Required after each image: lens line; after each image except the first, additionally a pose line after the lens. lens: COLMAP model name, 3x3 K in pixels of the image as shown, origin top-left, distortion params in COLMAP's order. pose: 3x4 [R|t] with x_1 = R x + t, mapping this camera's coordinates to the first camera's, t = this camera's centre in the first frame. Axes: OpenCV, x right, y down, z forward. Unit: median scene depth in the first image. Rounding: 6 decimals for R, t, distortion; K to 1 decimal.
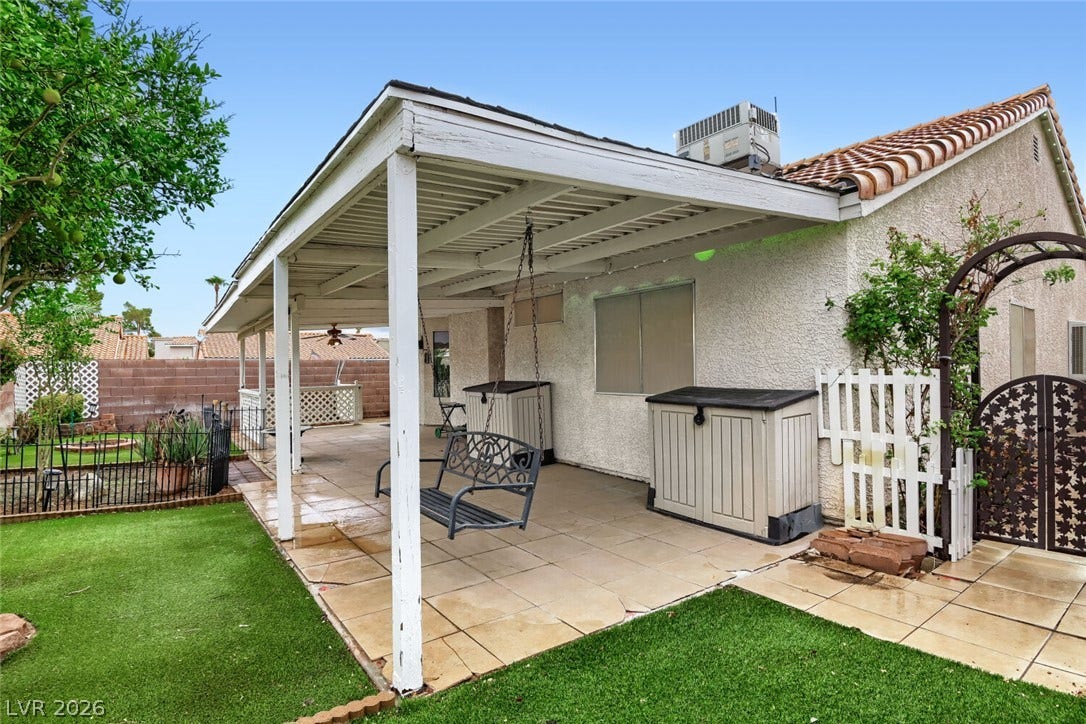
lens RADIAL K [[564.4, 0, 543.0], [0, 564.4, 362.0], [0, 0, 1]] dist [0.000711, -0.000024]
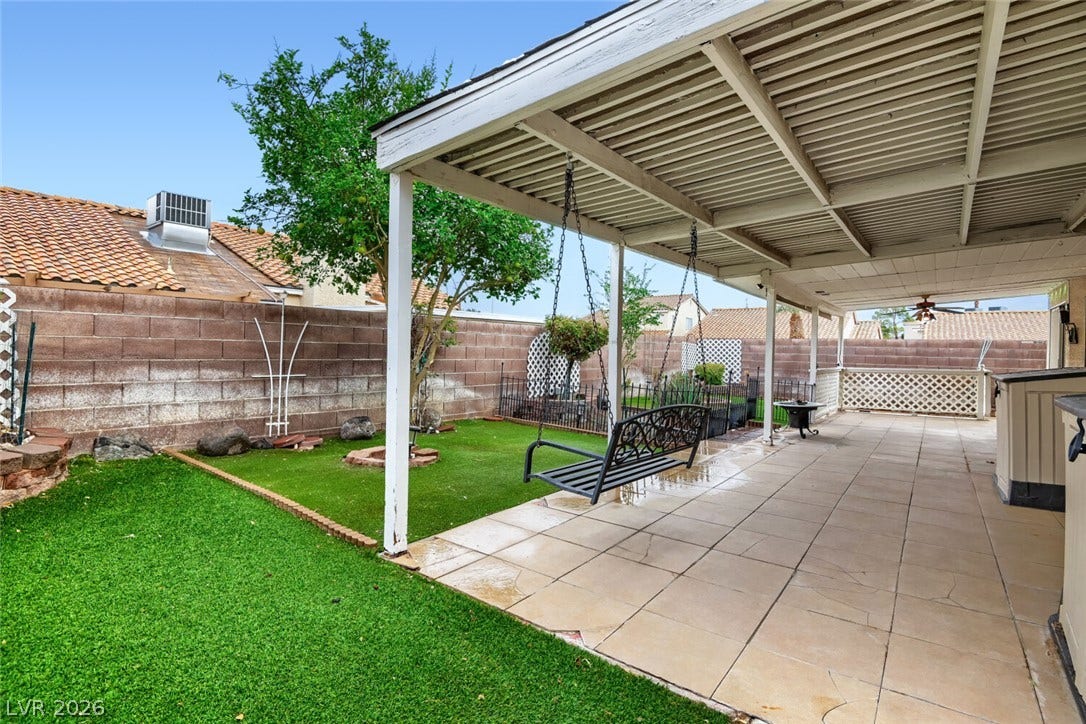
lens RADIAL K [[525.0, 0, 536.4], [0, 525.0, 357.9], [0, 0, 1]] dist [0.001802, -0.000019]
pose [[0.255155, 0.029596, -0.966447, 0.652897], [-0.012109, 0.999551, 0.027413, 0.031214], [0.966824, 0.004709, 0.255399, 0.592179]]
